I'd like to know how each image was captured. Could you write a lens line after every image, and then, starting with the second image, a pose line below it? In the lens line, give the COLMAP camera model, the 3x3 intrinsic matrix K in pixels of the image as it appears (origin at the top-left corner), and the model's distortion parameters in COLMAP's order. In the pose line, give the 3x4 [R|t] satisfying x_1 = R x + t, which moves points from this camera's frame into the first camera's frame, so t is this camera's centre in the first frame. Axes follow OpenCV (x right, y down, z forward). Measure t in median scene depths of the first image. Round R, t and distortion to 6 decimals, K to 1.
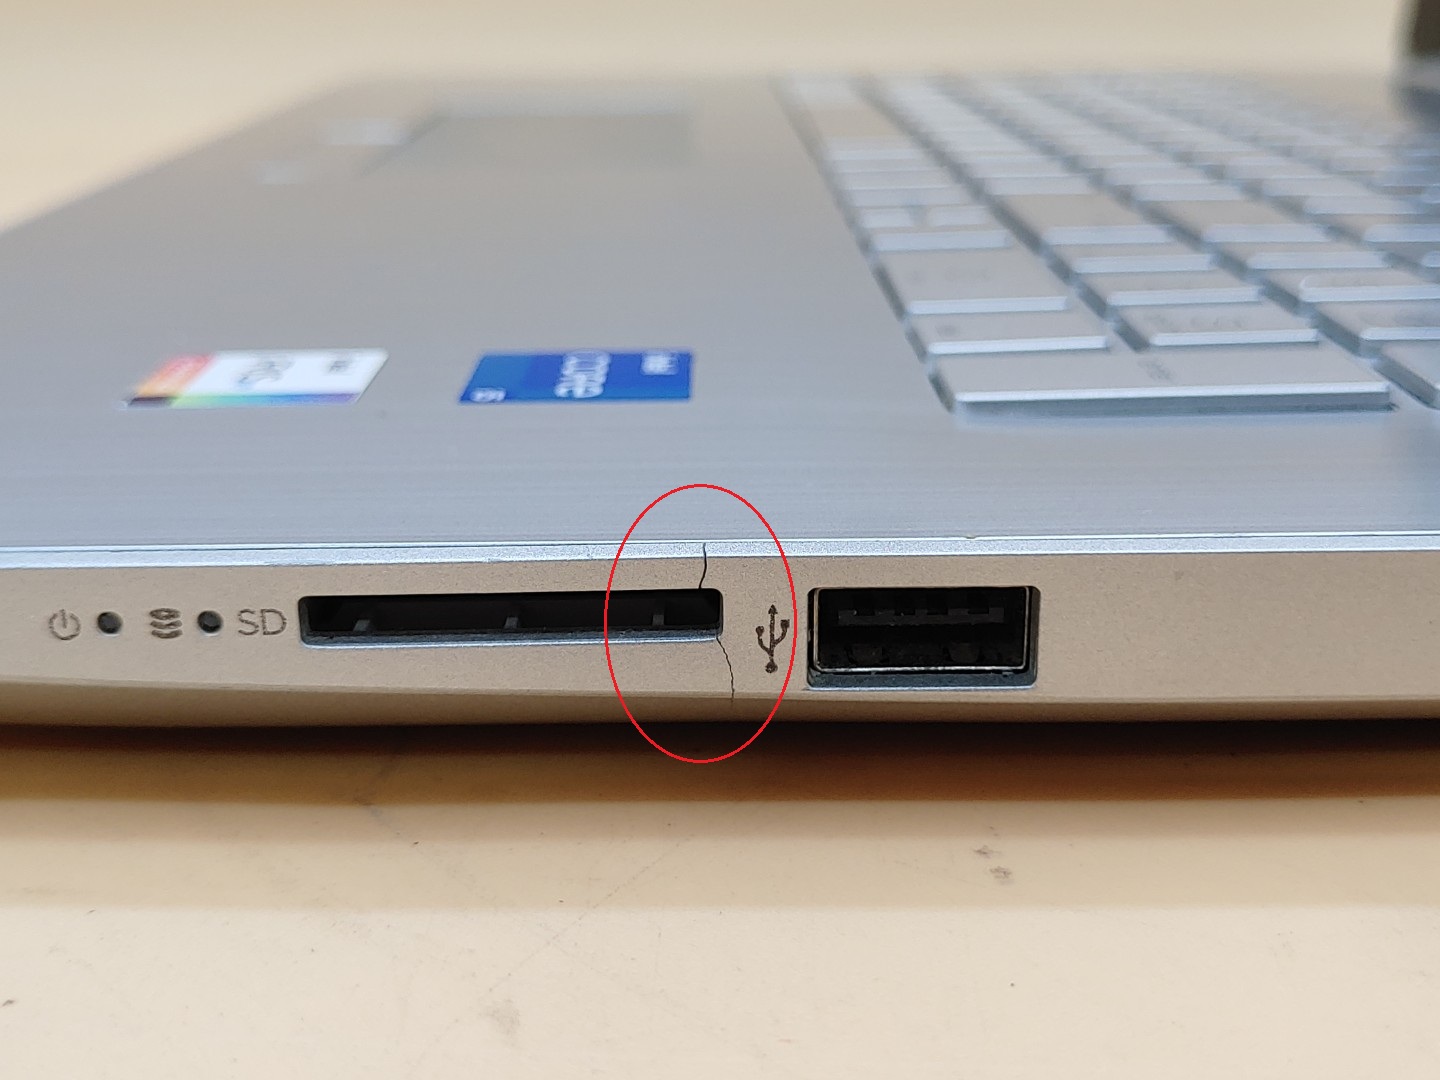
lens RADIAL K [[1747.3, 0, 714.9], [0, 1747.3, 540.1], [0, 0, 1]] dist [-0.039463, 0.000000]
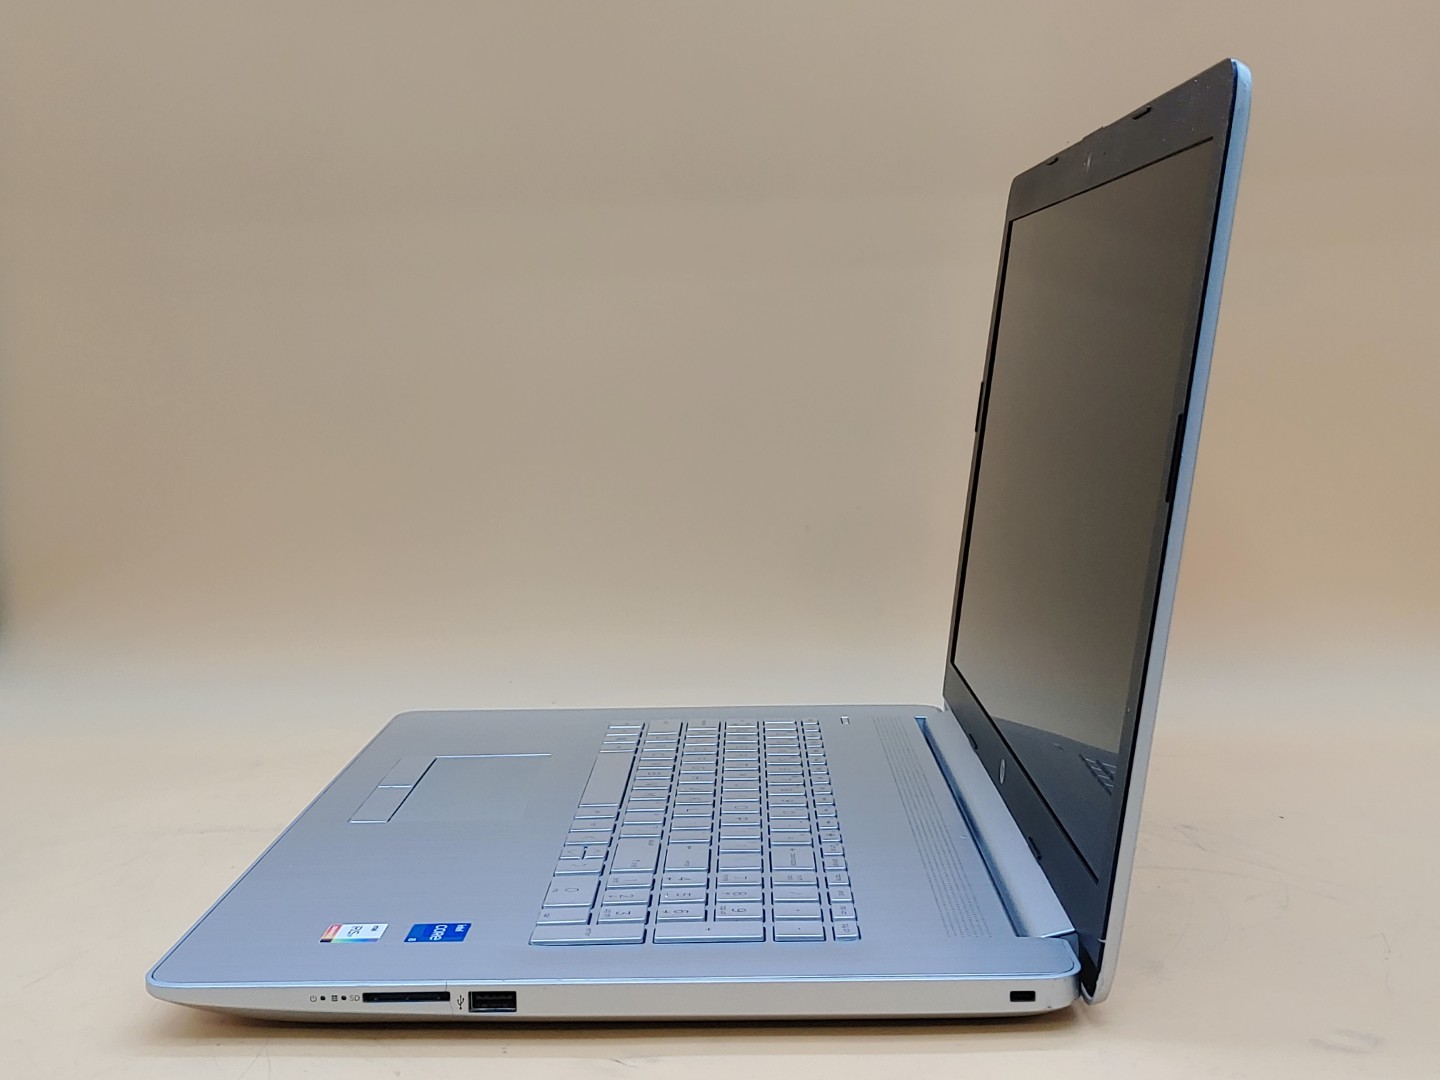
lens RADIAL K [[1830.2, 0, 726.4], [0, 1830.2, 542.7], [0, 0, 1]] dist [-0.011296, 0.000000]
pose [[0.999301, -0.006203, -0.036865, 0.938236], [-0.001309, 0.979723, -0.200353, -0.171499], [0.037361, 0.200262, 0.979030, -4.065390]]
